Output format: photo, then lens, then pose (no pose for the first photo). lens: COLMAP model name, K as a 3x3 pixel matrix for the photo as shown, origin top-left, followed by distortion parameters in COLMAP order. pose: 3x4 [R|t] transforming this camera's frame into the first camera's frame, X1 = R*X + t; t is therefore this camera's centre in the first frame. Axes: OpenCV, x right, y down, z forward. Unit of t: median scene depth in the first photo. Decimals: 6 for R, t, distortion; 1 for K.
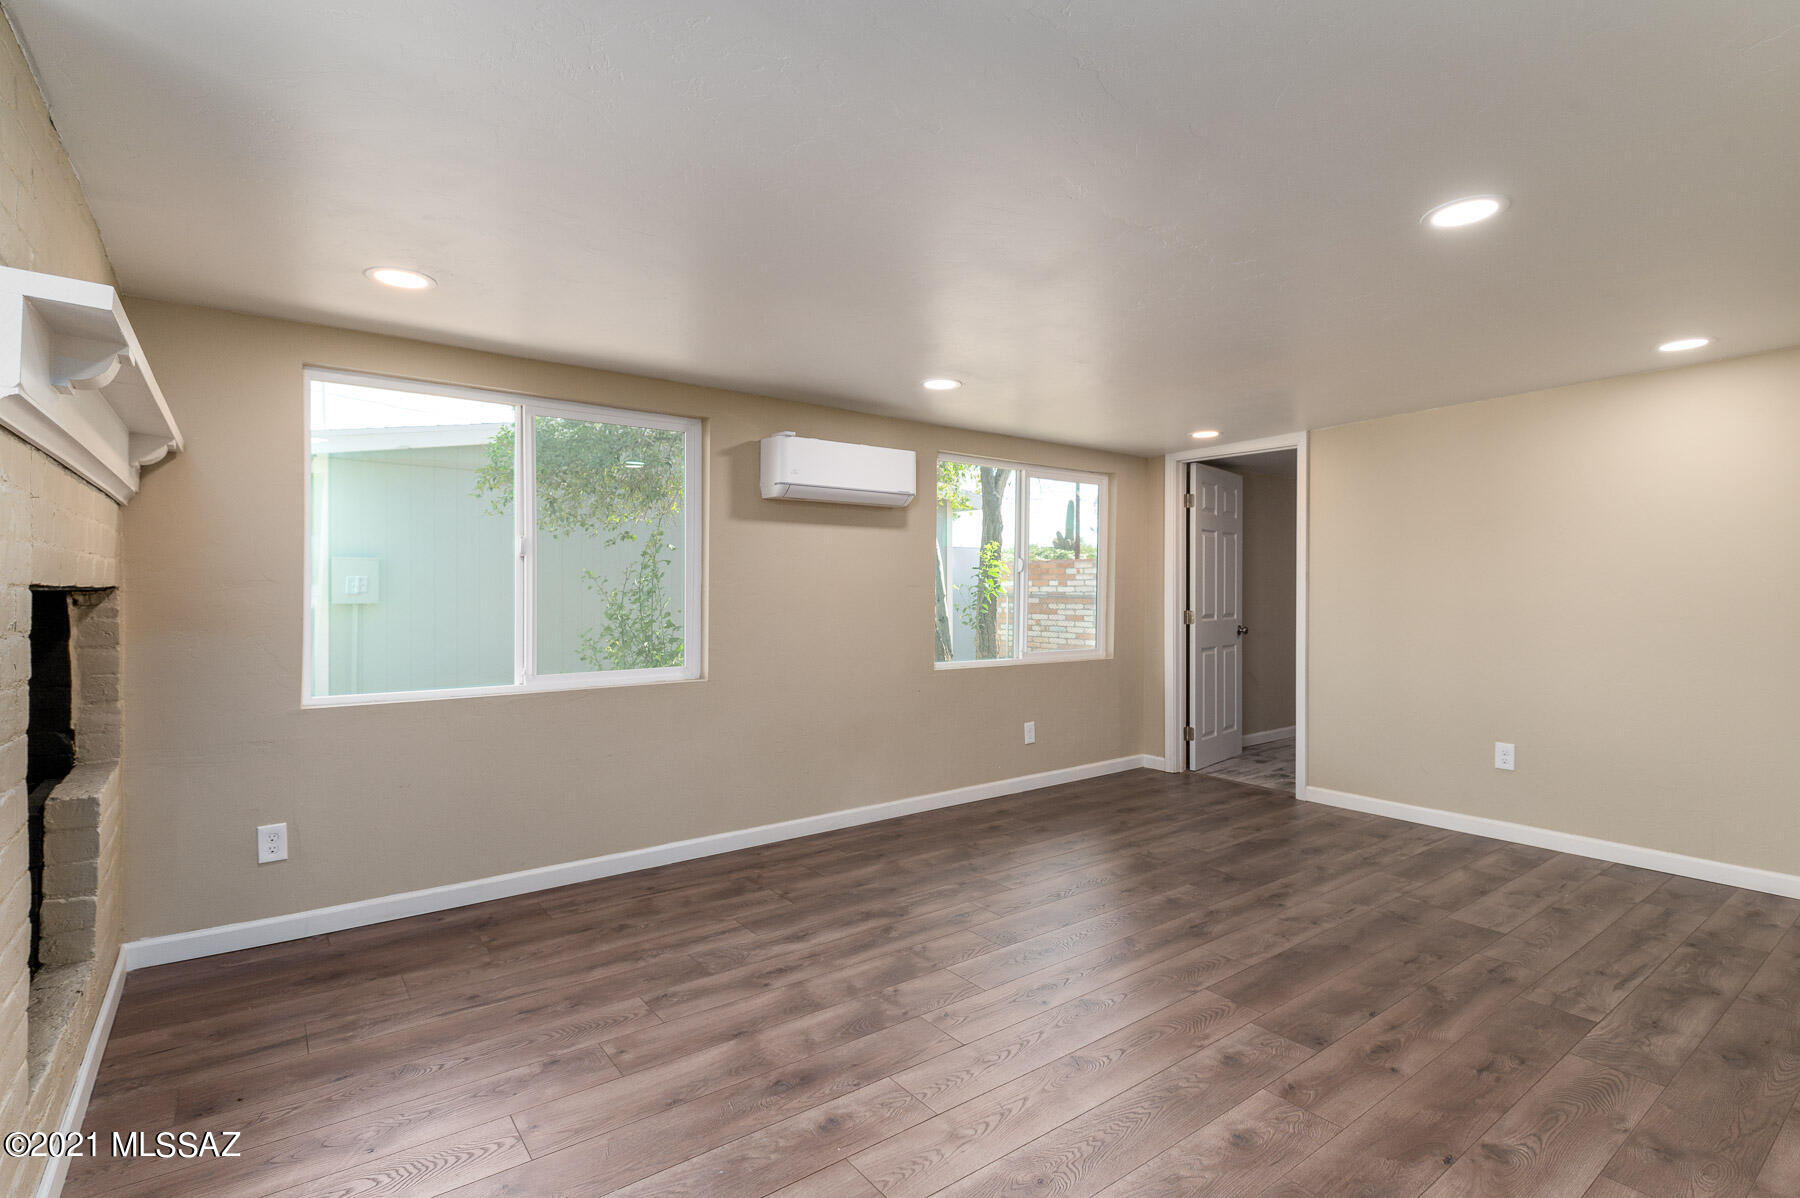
lens RADIAL K [[865.1, 0, 904.1], [0, 865.1, 594.8], [0, 0, 1]] dist [0.000483, -0.000939]
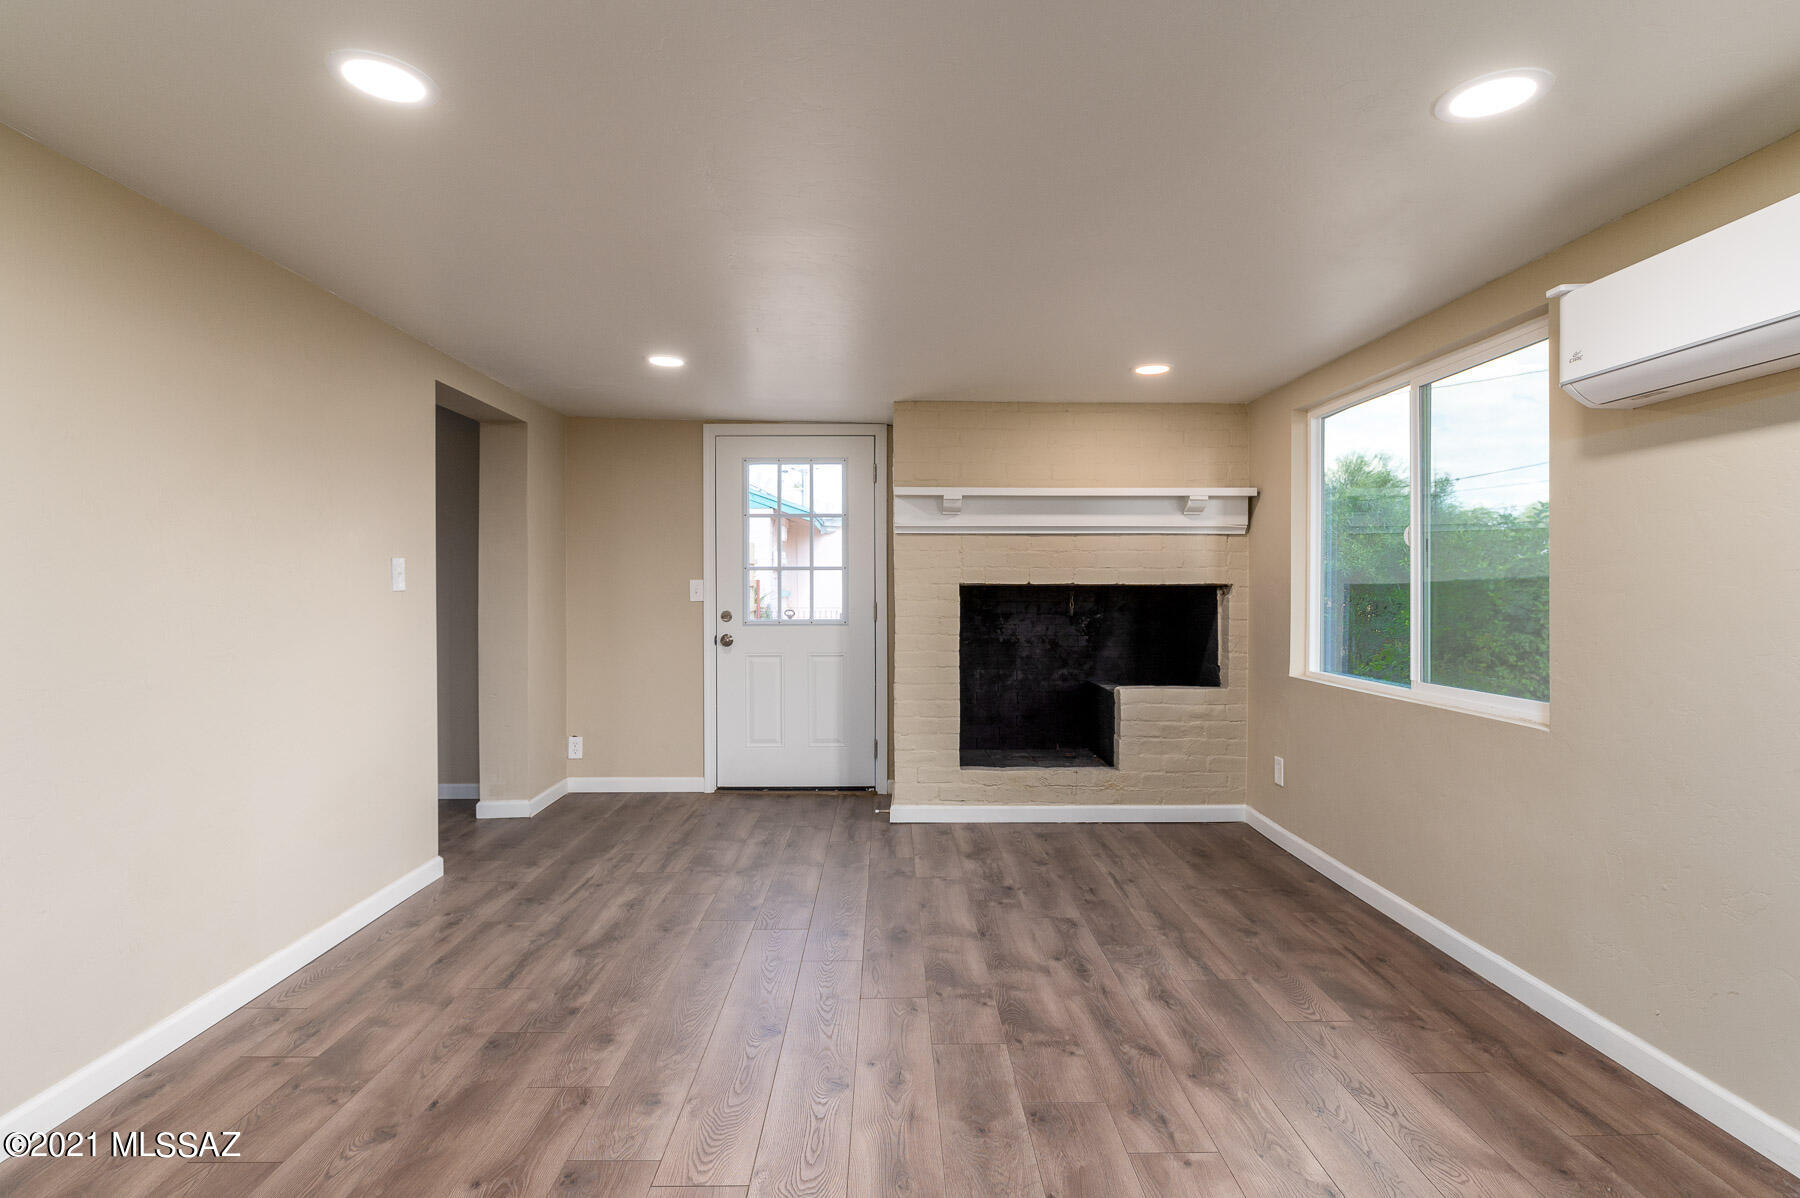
lens RADIAL K [[865.1, 0, 903.5], [0, 865.1, 591.6], [0, 0, 1]] dist [0.000483, -0.000939]
pose [[-0.592219, 0.003299, -0.805771, 0.794568], [-0.004554, 0.999962, 0.007441, -0.004523], [0.805764, 0.008076, -0.592181, 1.457734]]
